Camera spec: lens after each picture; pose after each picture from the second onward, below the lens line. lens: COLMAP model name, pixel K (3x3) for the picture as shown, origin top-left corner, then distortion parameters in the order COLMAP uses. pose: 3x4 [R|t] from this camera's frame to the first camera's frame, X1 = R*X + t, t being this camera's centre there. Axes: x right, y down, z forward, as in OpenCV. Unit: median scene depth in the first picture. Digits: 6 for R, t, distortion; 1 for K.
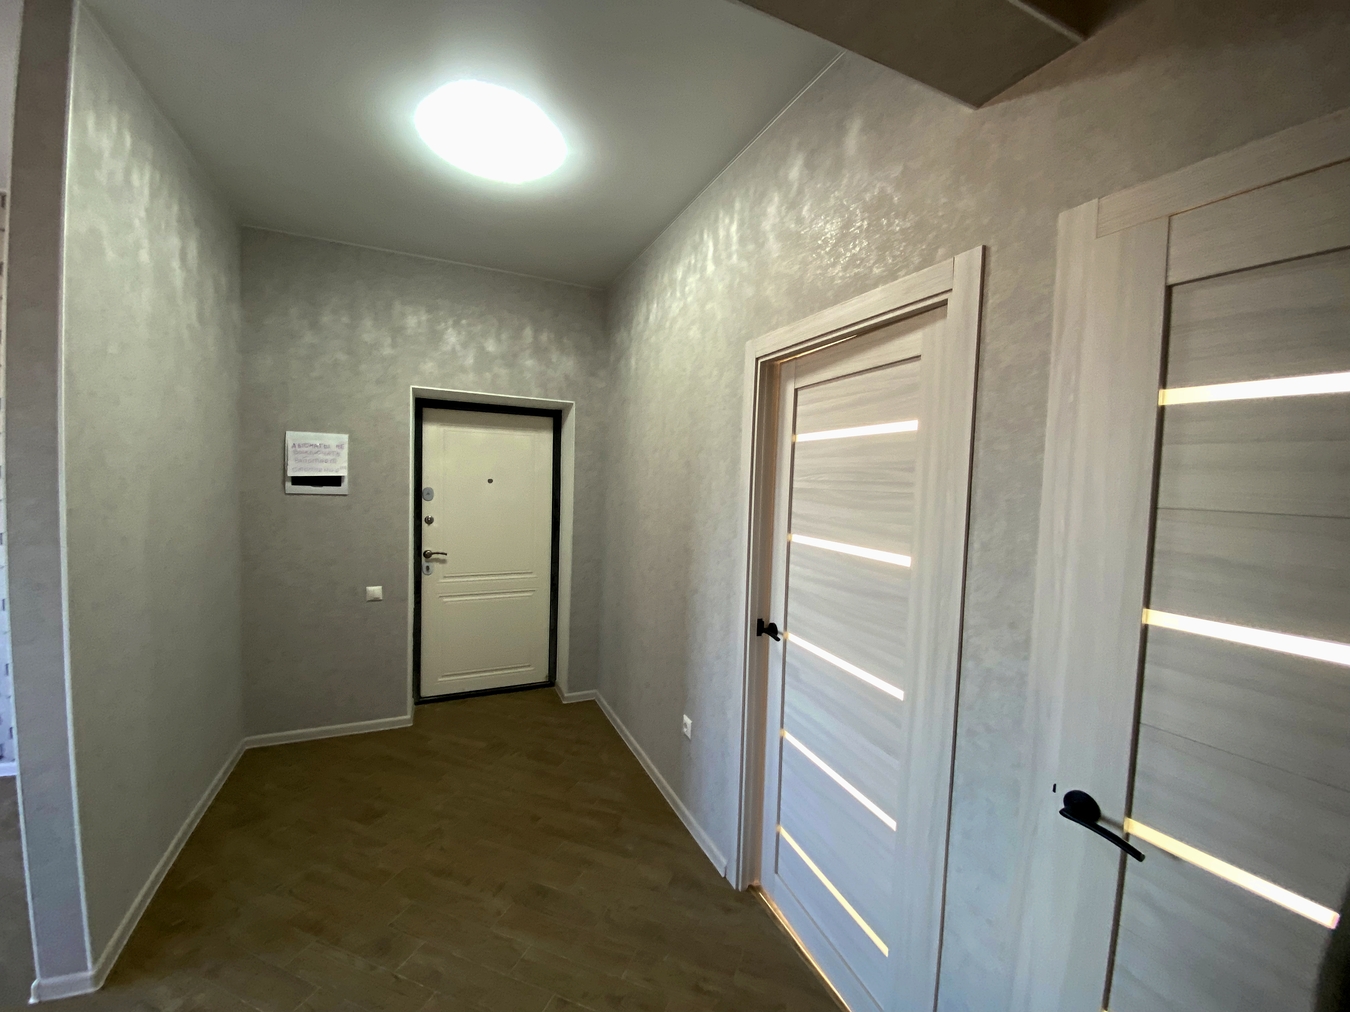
lens RADIAL K [[545.2, 0, 671.8], [0, 545.2, 504.4], [0, 0, 1]] dist [0.007415, -0.014574]
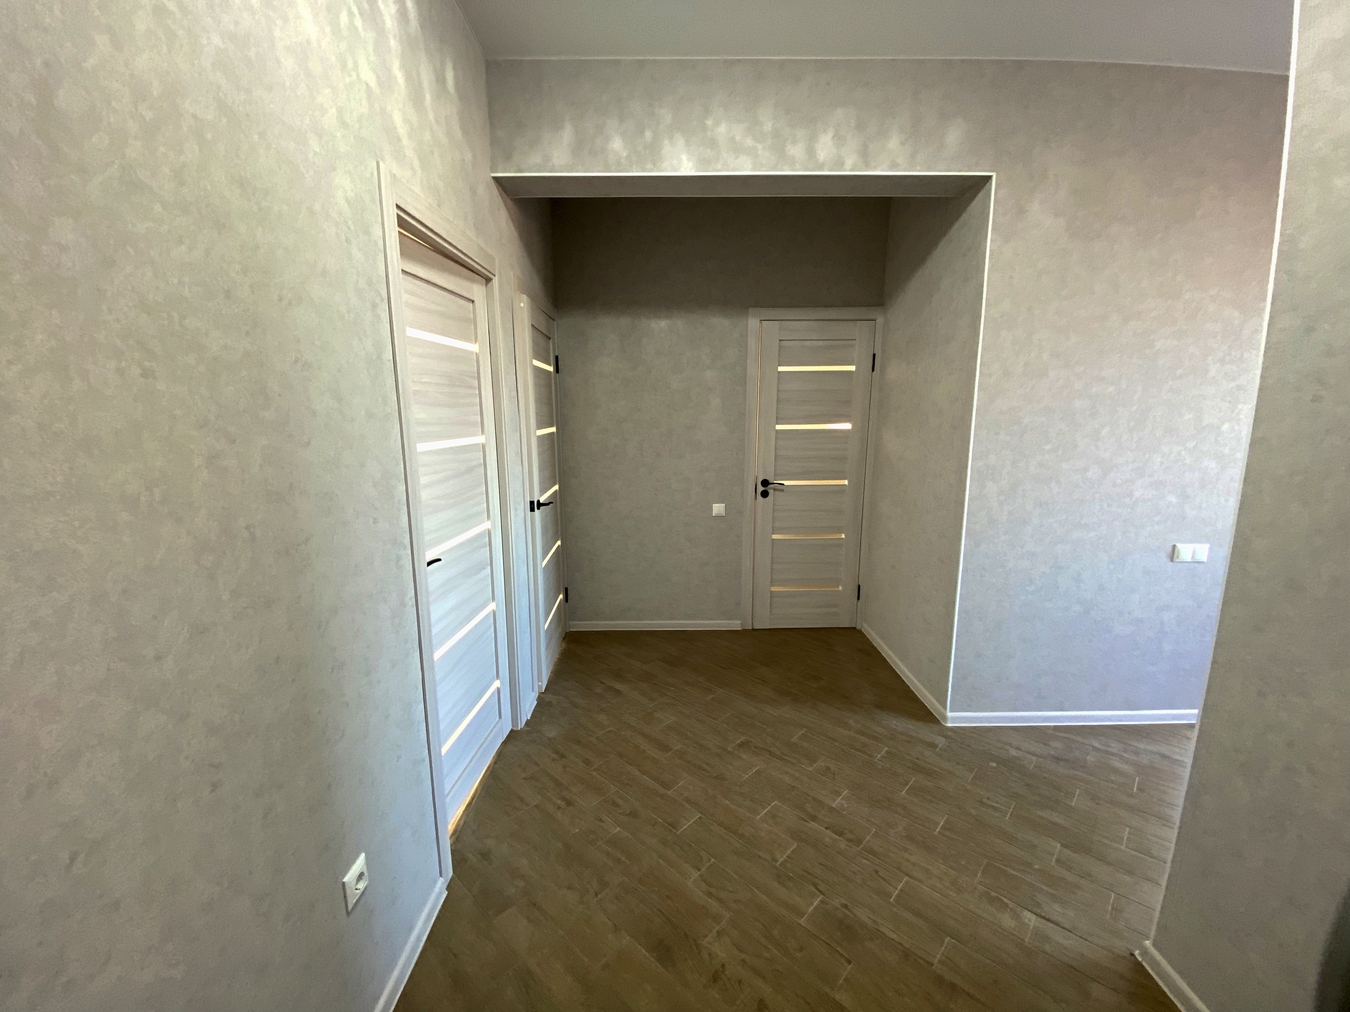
lens RADIAL K [[545.2, 0, 671.8], [0, 545.2, 504.4], [0, 0, 1]] dist [0.007415, -0.014574]
pose [[-0.912558, -0.098879, 0.396812, -0.559207], [-0.010697, 0.975768, 0.218545, -0.048016], [-0.408806, 0.195191, -0.891503, 1.775384]]
